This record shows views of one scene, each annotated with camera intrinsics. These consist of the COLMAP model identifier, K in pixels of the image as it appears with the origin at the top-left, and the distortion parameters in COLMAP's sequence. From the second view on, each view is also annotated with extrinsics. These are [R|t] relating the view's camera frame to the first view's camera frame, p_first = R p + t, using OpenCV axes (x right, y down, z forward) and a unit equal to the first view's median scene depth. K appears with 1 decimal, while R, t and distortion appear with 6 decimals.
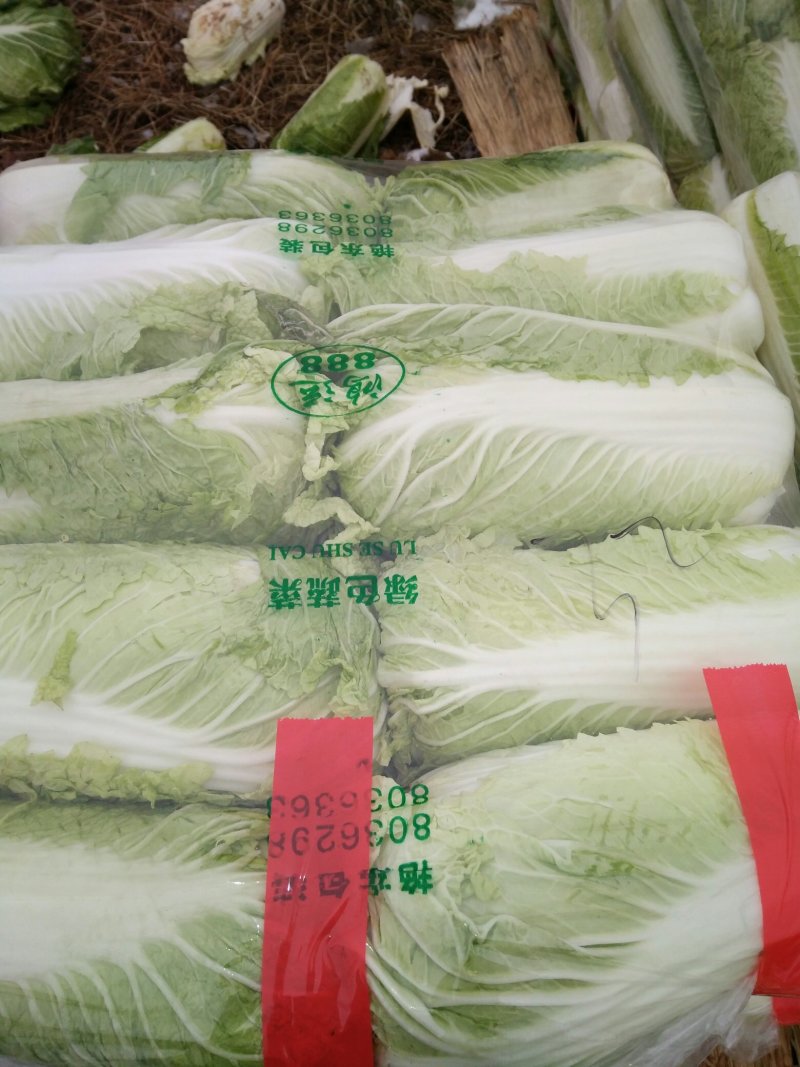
lens RADIAL K [[854.5, 0, 400.0], [0, 854.5, 533.5], [0, 0, 1]] dist [0.058949, -0.065706]
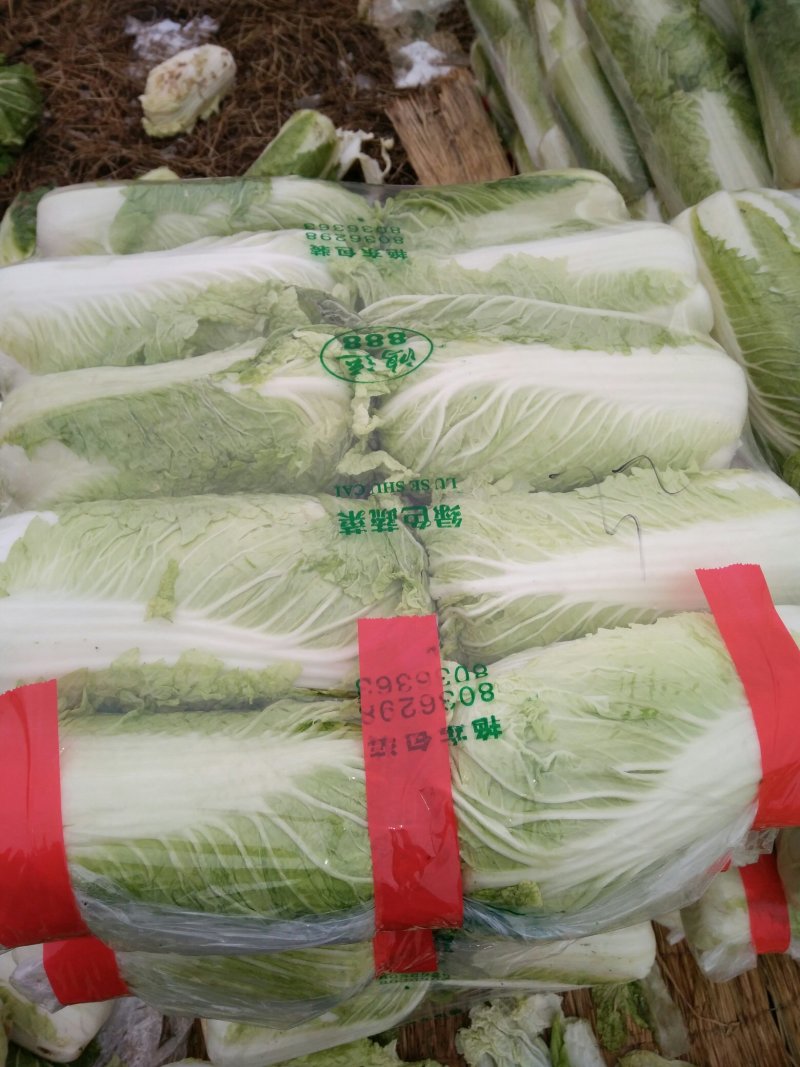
lens RADIAL K [[854.5, 0, 400.0], [0, 854.5, 533.5], [0, 0, 1]] dist [0.058949, -0.065706]
pose [[0.996260, -0.037540, 0.077819, -0.142699], [0.042018, 0.997505, -0.056728, 0.138521], [-0.075495, 0.059786, 0.995352, -0.170826]]
